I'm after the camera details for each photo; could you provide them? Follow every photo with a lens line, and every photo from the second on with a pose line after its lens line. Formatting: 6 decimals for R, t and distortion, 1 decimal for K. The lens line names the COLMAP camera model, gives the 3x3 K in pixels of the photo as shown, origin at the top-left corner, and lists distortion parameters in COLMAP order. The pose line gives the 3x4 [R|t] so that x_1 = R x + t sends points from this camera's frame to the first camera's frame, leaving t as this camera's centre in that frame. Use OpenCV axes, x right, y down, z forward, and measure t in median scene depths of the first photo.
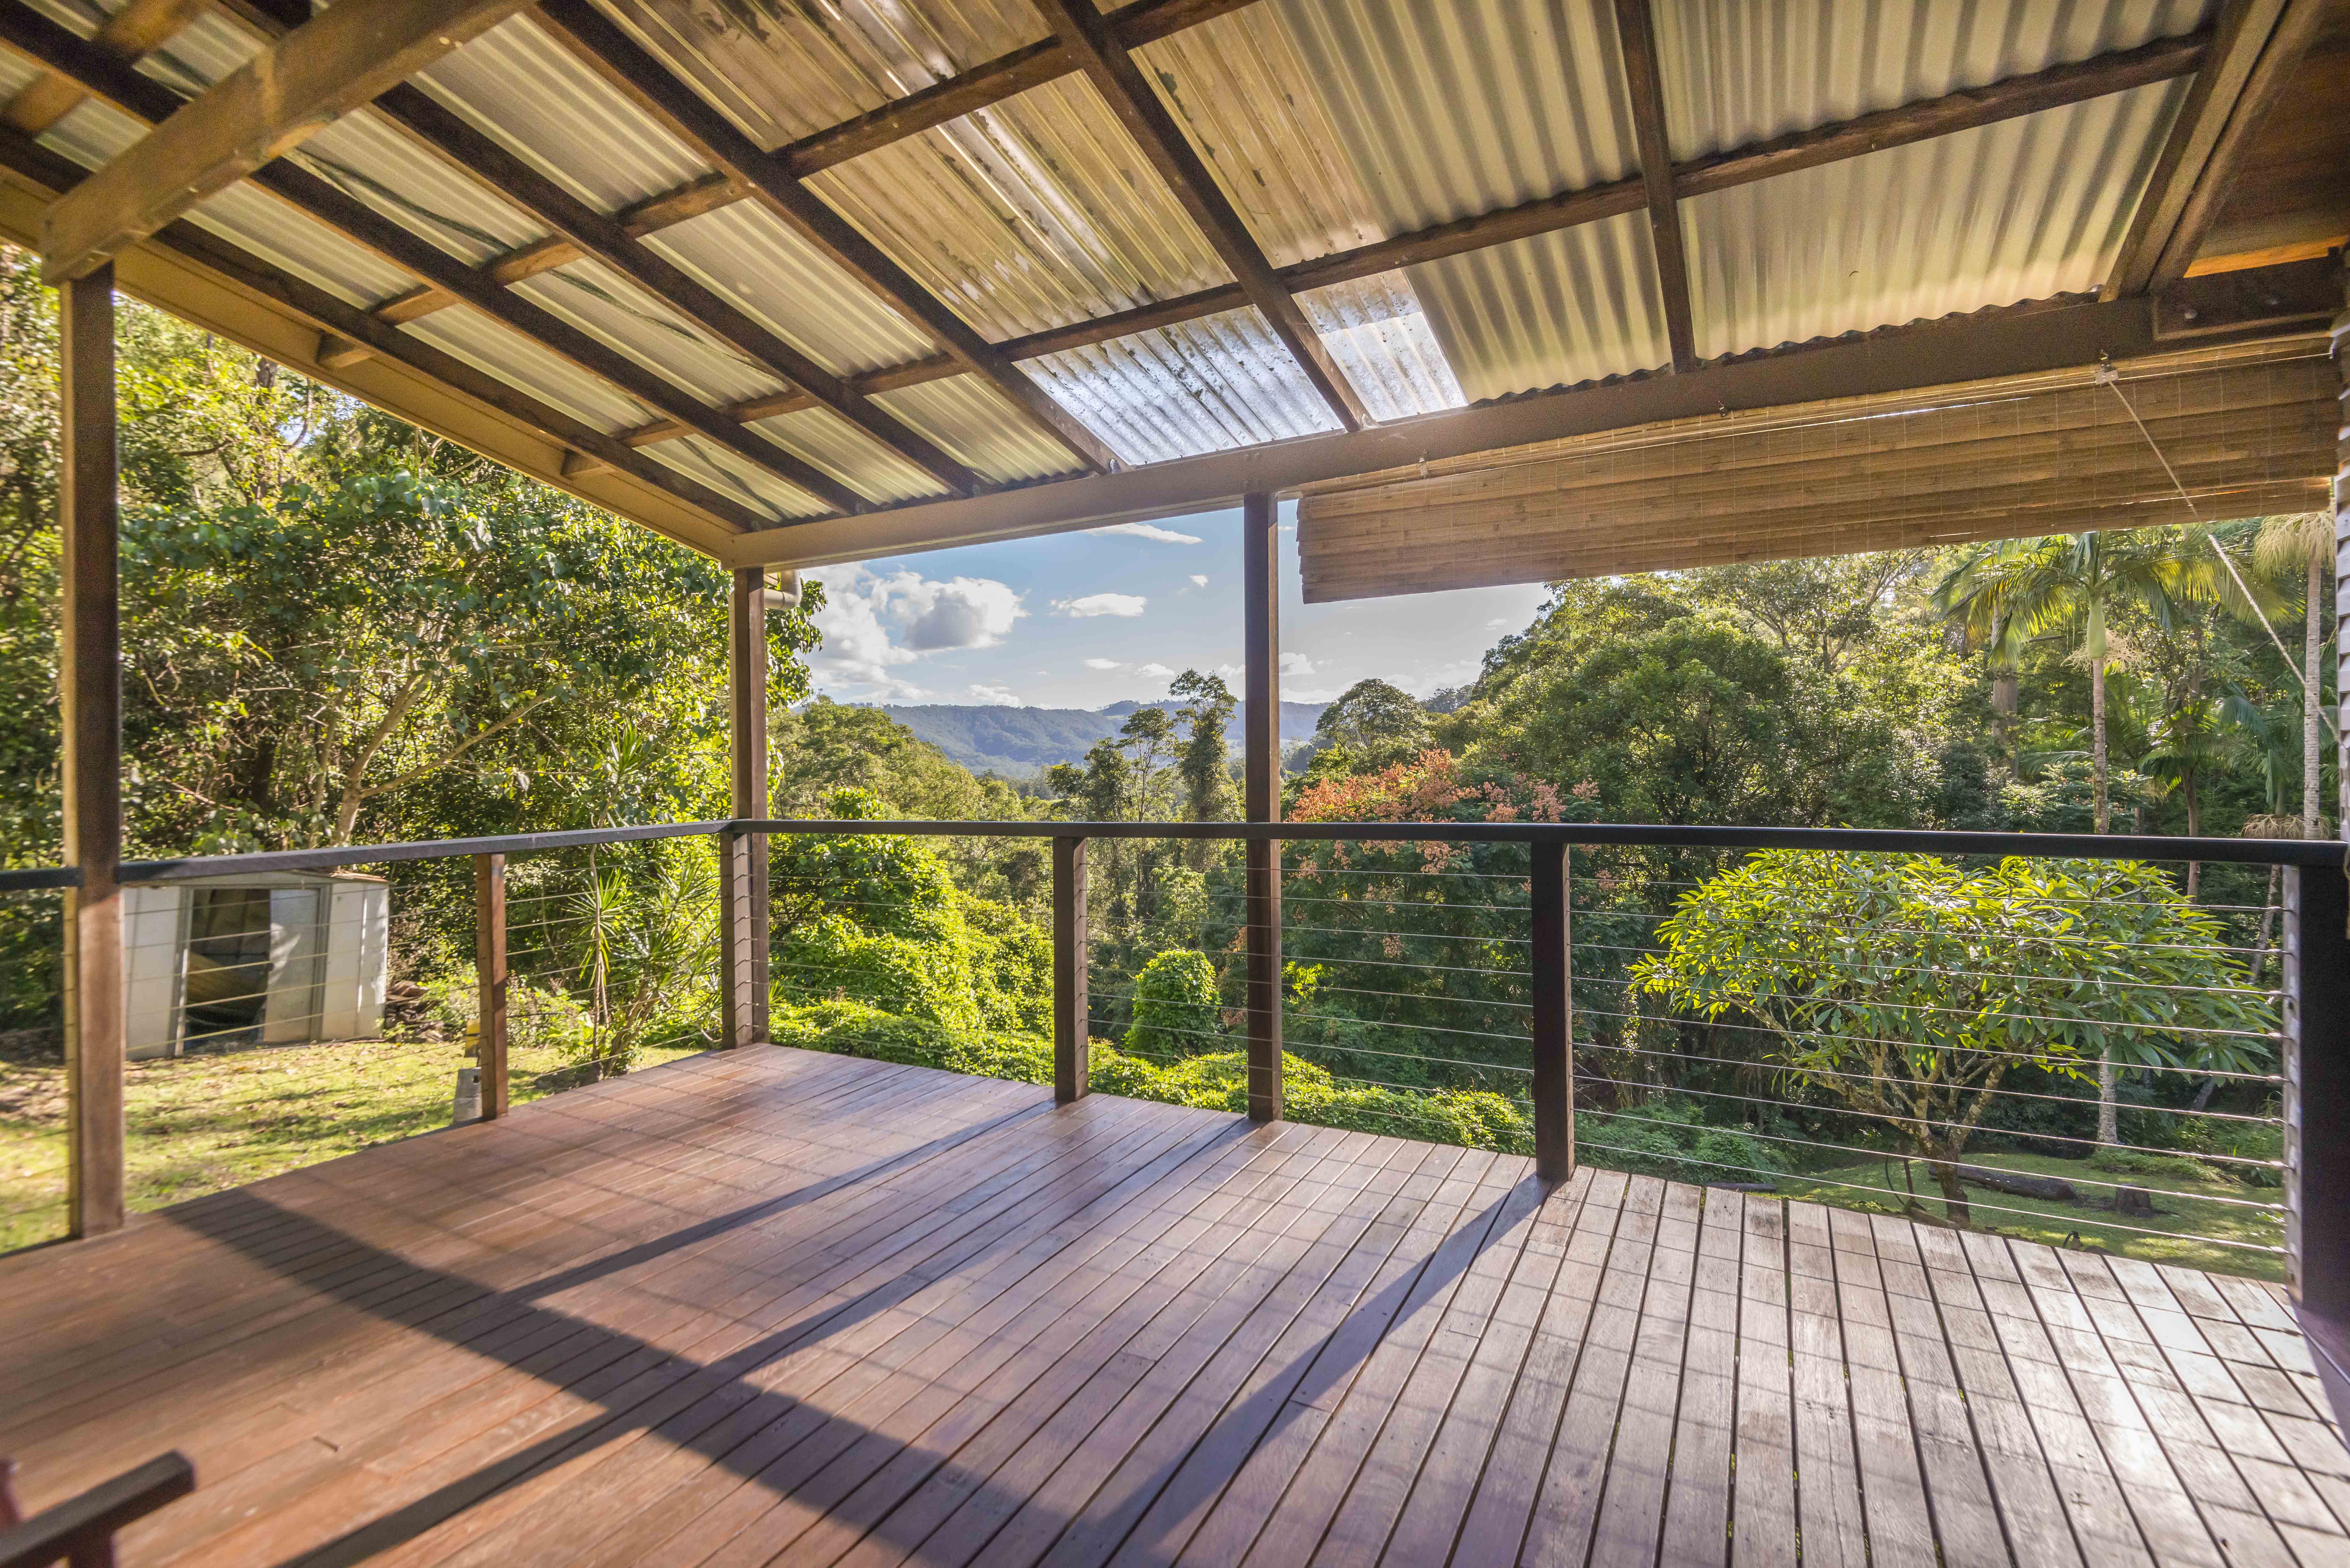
lens RADIAL K [[1089.7, 0, 1197.6], [0, 1089.7, 775.3], [0, 0, 1]] dist [0.026121, -0.013008]
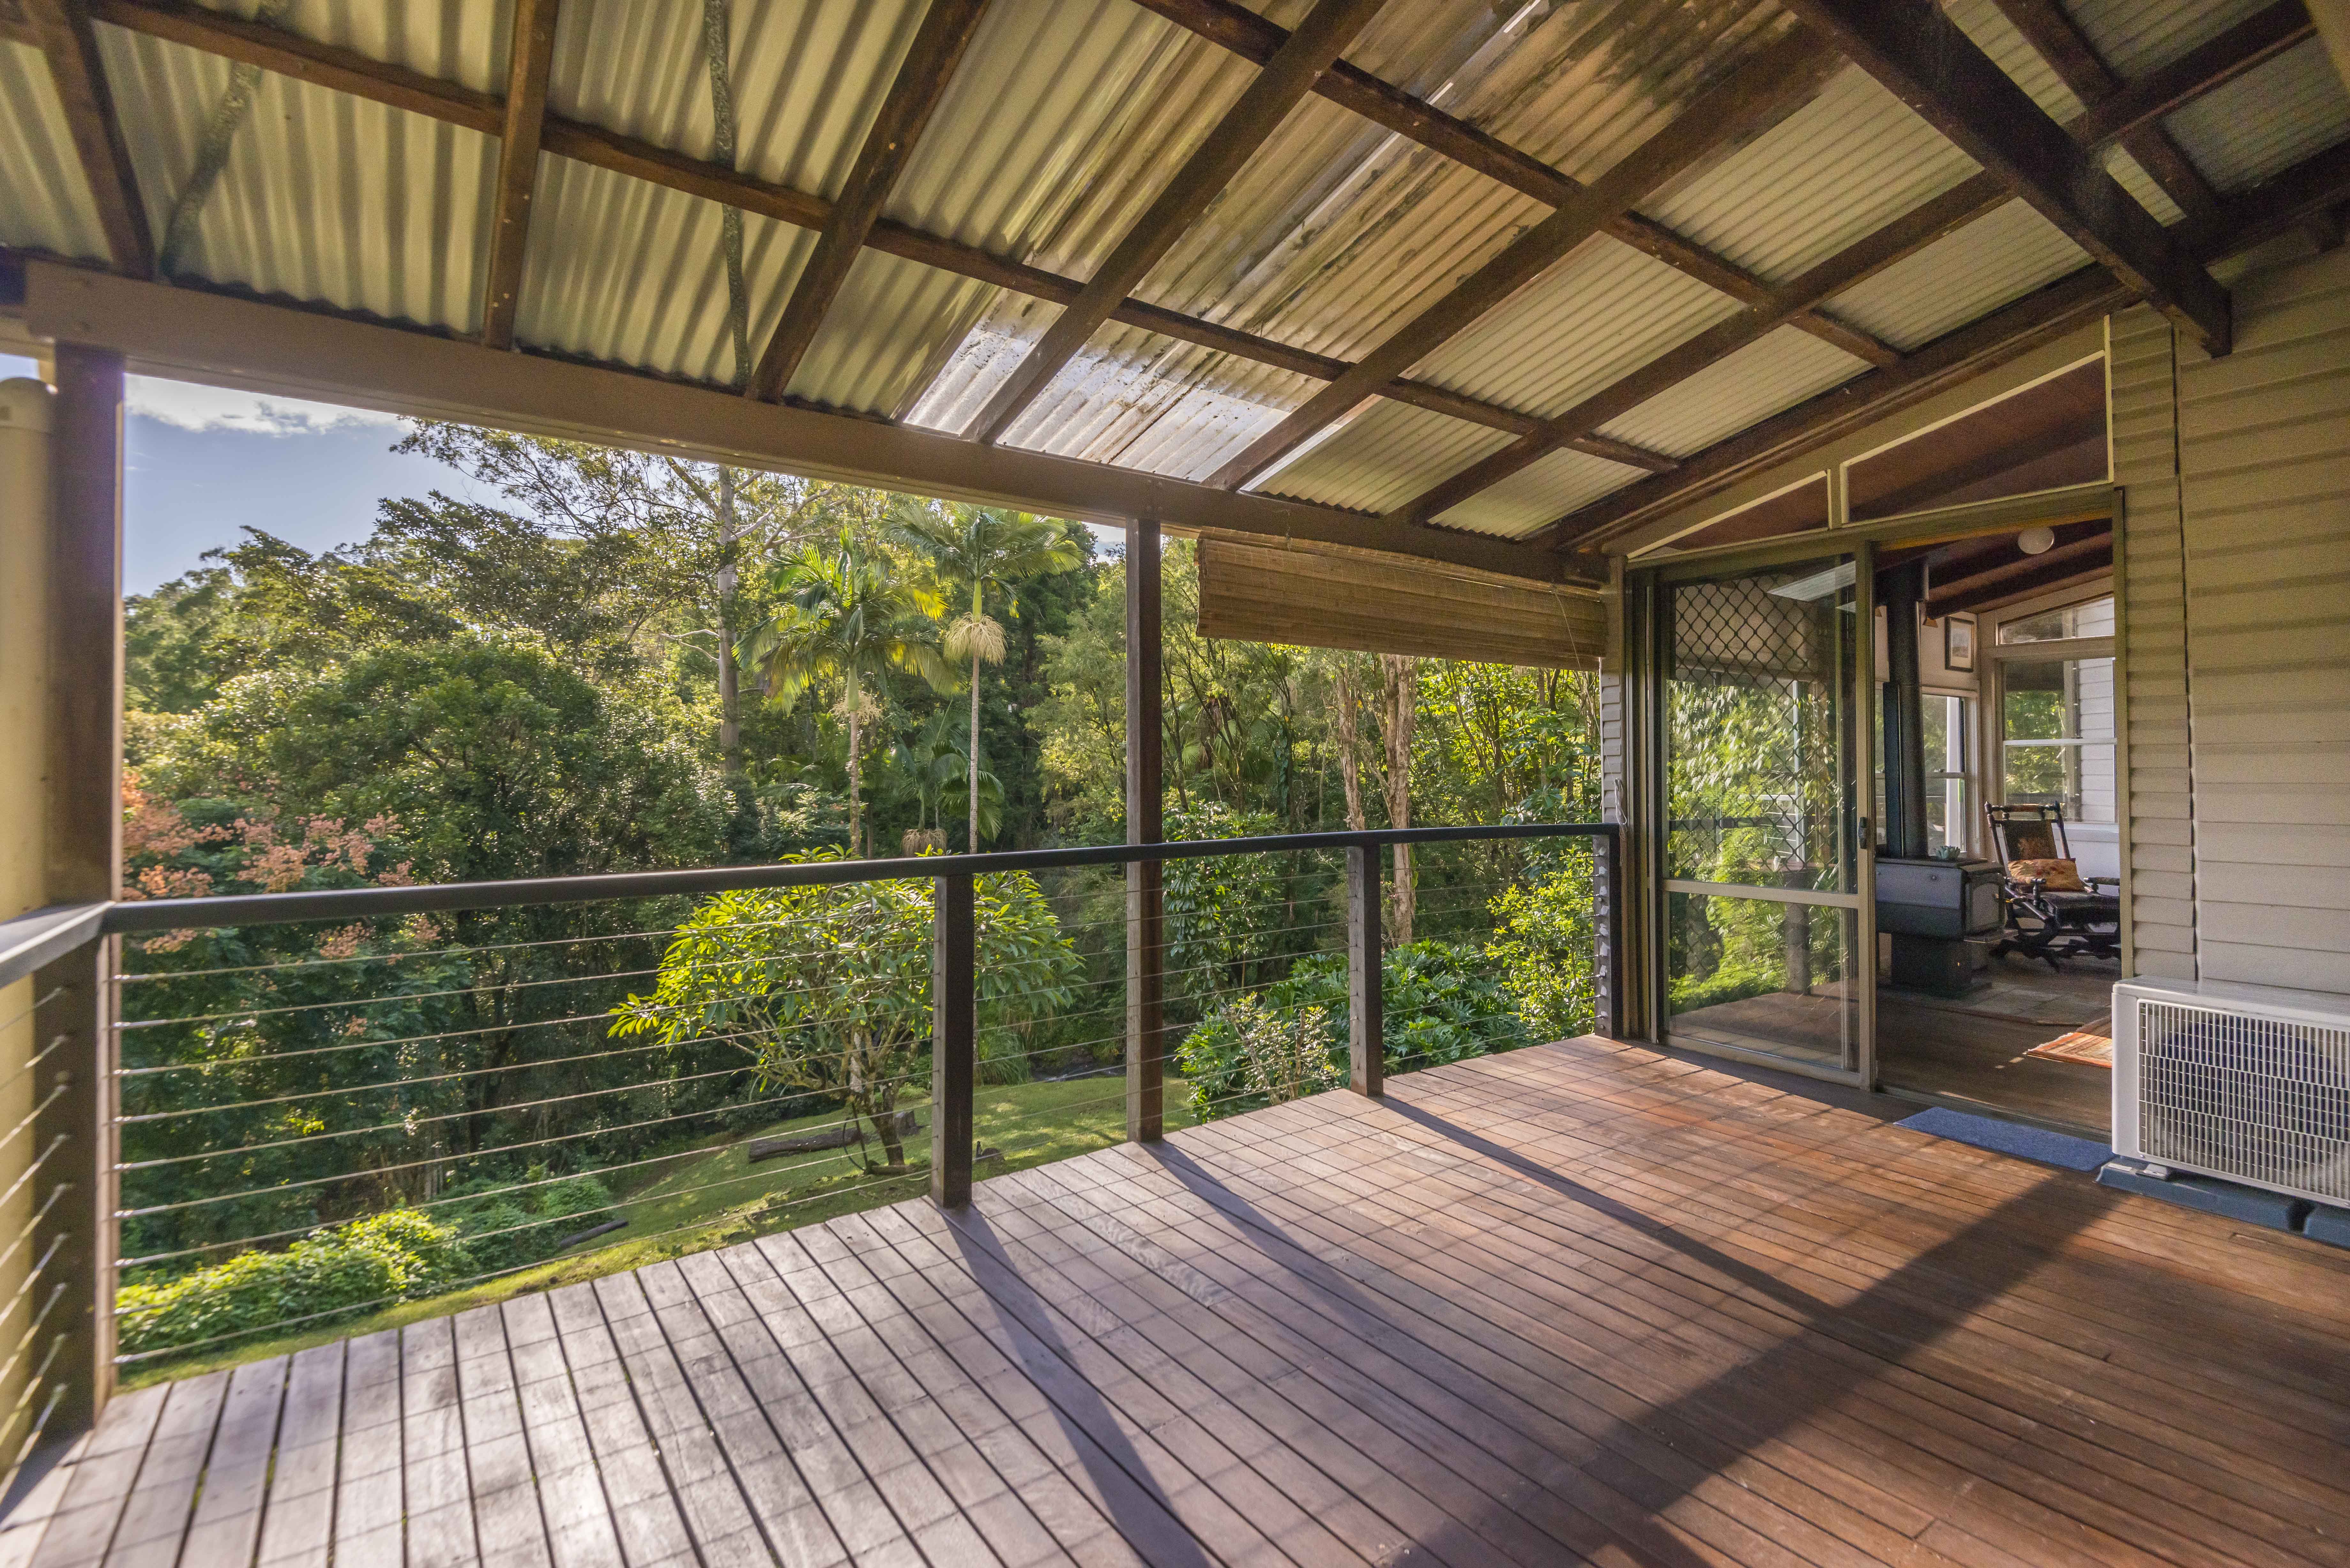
lens RADIAL K [[1089.7, 0, 1199.7], [0, 1089.7, 779.5], [0, 0, 1]] dist [0.026121, -0.013008]
pose [[0.424019, 0.010173, 0.905596, -0.189865], [0.012222, 0.999782, -0.016954, -0.000069], [-0.905571, 0.018257, 0.423802, 0.119412]]
